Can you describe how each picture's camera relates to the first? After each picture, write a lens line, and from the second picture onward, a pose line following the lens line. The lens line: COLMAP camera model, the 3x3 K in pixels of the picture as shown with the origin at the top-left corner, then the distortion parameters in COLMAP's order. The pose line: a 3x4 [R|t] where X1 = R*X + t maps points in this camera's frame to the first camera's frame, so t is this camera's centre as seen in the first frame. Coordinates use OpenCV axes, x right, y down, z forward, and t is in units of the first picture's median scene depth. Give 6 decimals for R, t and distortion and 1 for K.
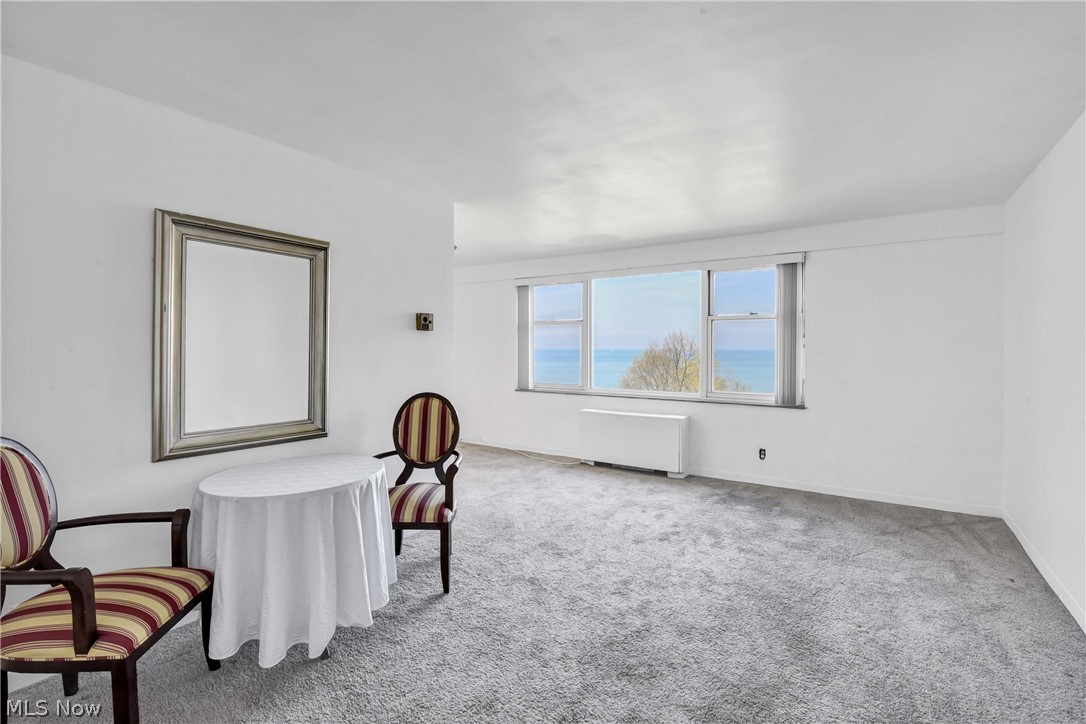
lens RADIAL K [[494.3, 0, 558.6], [0, 494.3, 352.2], [0, 0, 1]] dist [-0.008615, -0.006442]
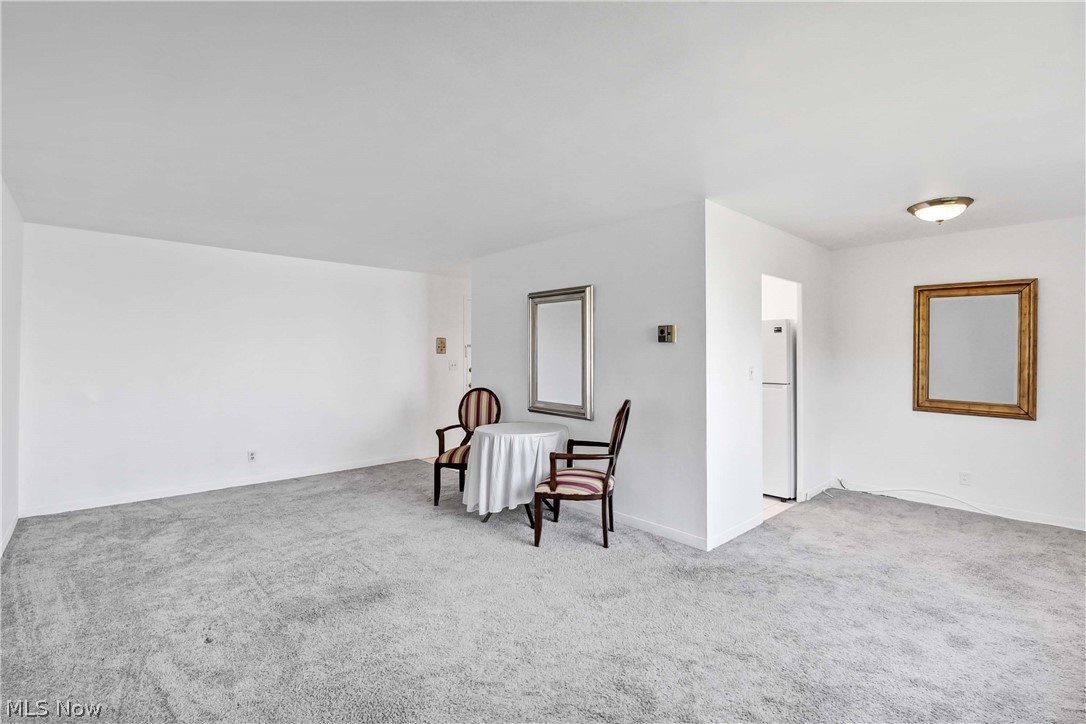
lens RADIAL K [[494.3, 0, 548.7], [0, 494.3, 351.8], [0, 0, 1]] dist [-0.008615, -0.006442]
pose [[-0.251934, -0.006427, -0.967723, 0.858957], [-0.011515, 0.999927, -0.003643, -0.019231], [0.967676, 0.010226, -0.251990, 1.124813]]
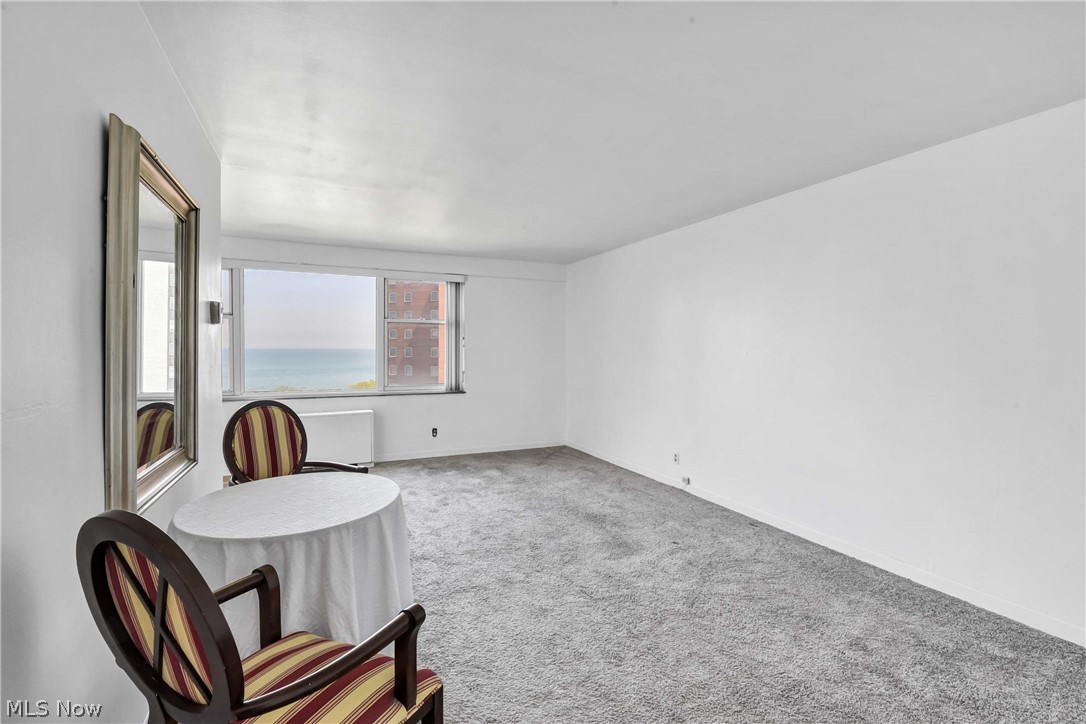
lens RADIAL K [[494.3, 0, 551.4], [0, 494.3, 359.7], [0, 0, 1]] dist [-0.008615, -0.006442]
pose [[0.512381, -0.016833, 0.858593, -0.737682], [-0.000195, 0.999806, 0.019717, -0.002905], [-0.858758, -0.010270, 0.512278, 0.161450]]
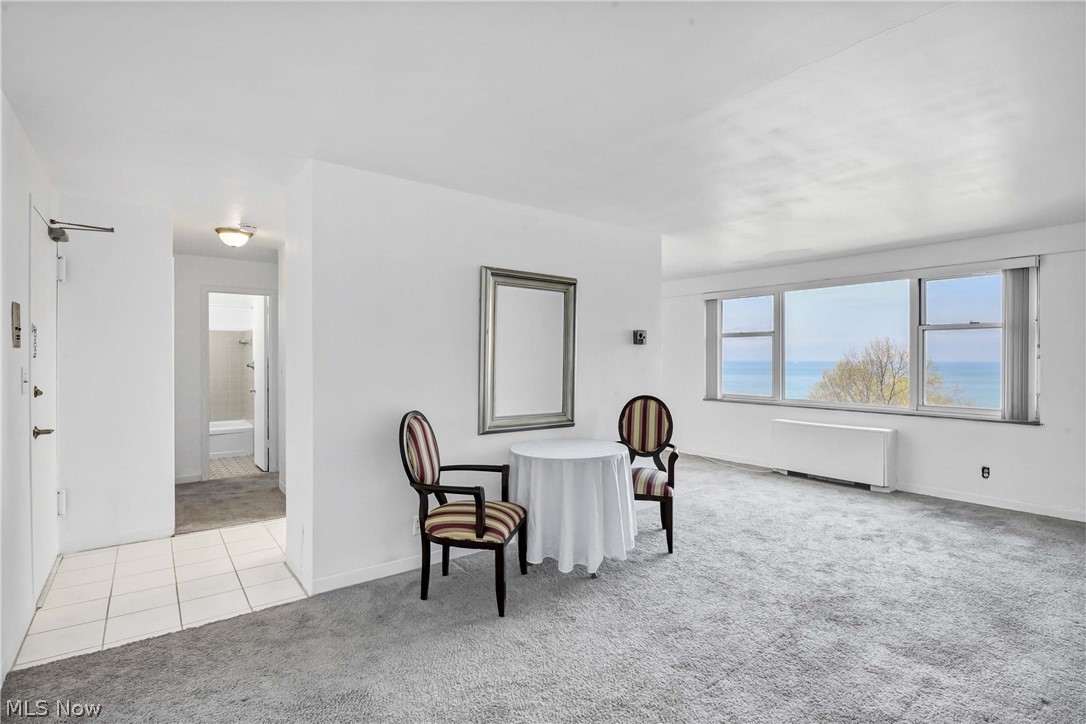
lens RADIAL K [[525.1, 0, 542.7], [0, 525.1, 360.3], [0, 0, 1]] dist [-0.008052, -0.005391]
pose [[0.942627, 0.001581, -0.333844, -0.073729], [-0.003722, 0.999976, -0.005773, 0.003211], [0.333827, 0.006685, 0.942611, -0.313437]]
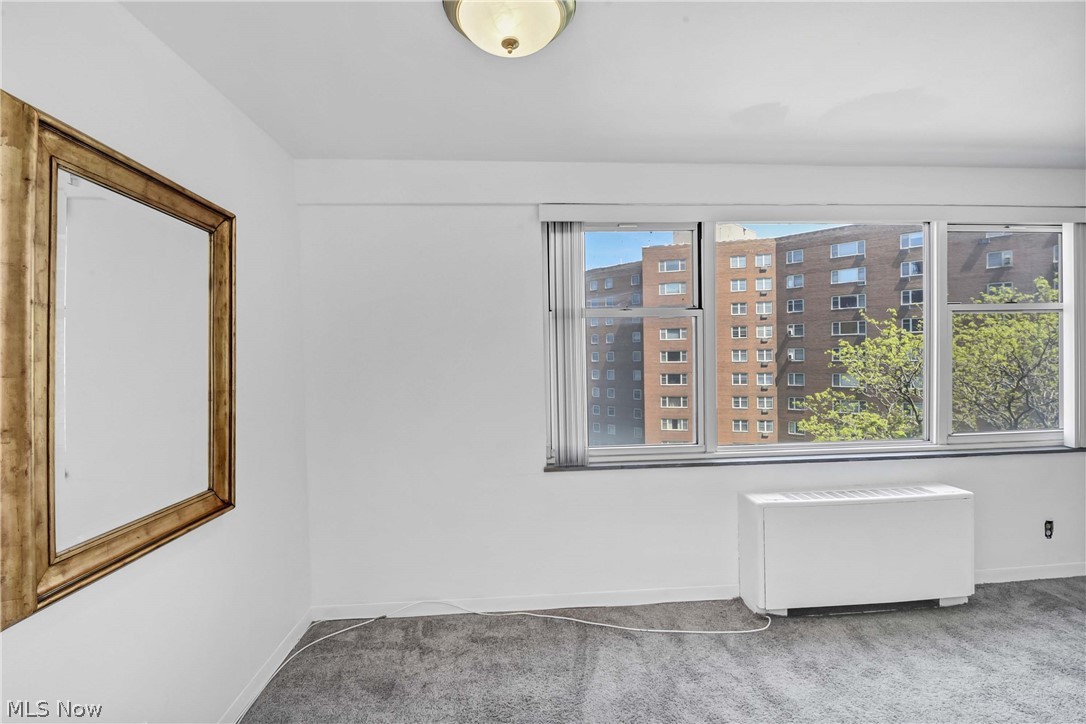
lens RADIAL K [[494.3, 0, 542.8], [0, 494.3, 354.3], [0, 0, 1]] dist [-0.008615, -0.006442]
pose [[0.797297, -0.018880, 0.603291, -0.666381], [0.024719, 0.999693, -0.001383, -0.040671], [-0.603080, 0.016016, 0.797520, 1.312469]]
